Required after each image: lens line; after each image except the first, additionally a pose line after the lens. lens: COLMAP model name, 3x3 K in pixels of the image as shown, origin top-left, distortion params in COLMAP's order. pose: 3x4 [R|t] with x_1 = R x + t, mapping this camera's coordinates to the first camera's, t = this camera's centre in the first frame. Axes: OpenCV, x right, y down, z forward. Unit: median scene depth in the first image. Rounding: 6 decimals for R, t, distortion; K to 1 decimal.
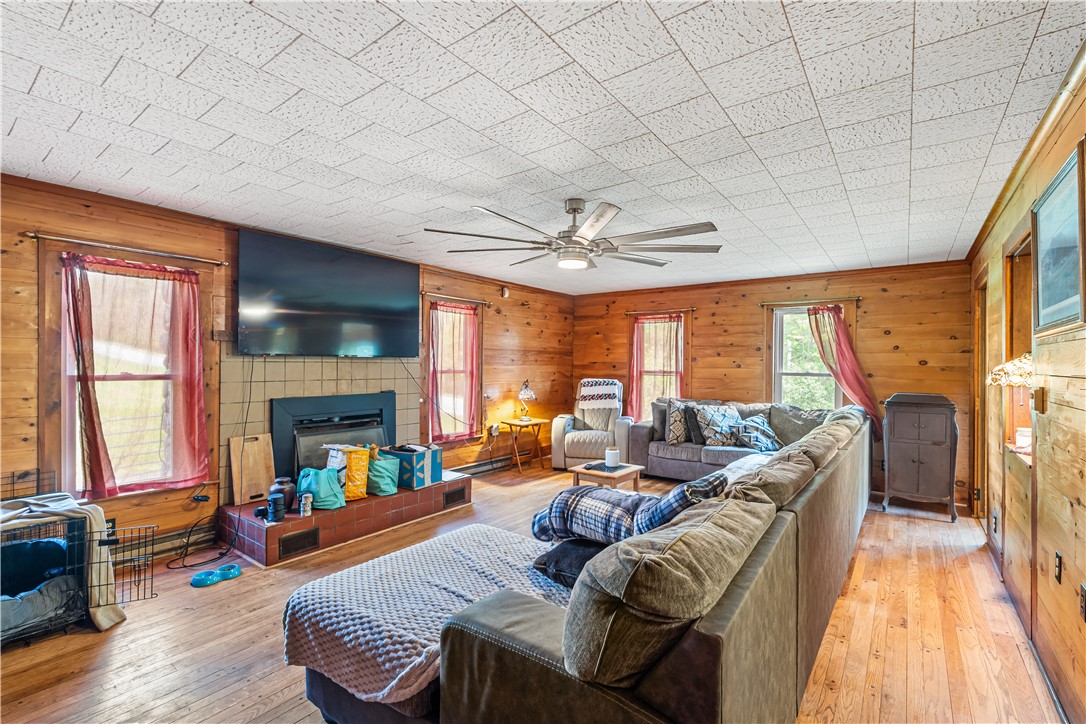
lens RADIAL K [[480.1, 0, 548.7], [0, 480.1, 353.1], [0, 0, 1]] dist [-0.005649, 0.000258]
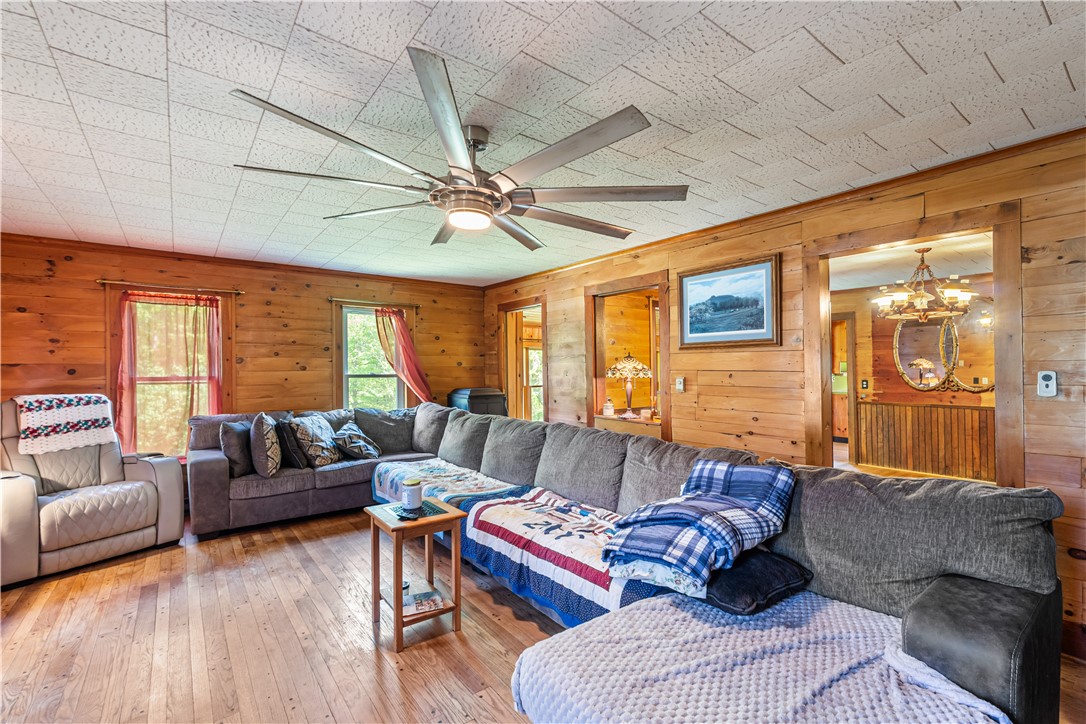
lens RADIAL K [[480.1, 0, 548.7], [0, 480.1, 353.1], [0, 0, 1]] dist [-0.005649, 0.000258]
pose [[0.277425, 0.022380, 0.960487, -0.292200], [-0.012993, 0.999725, -0.019542, 0.011220], [-0.960660, -0.007058, 0.277639, 0.350811]]
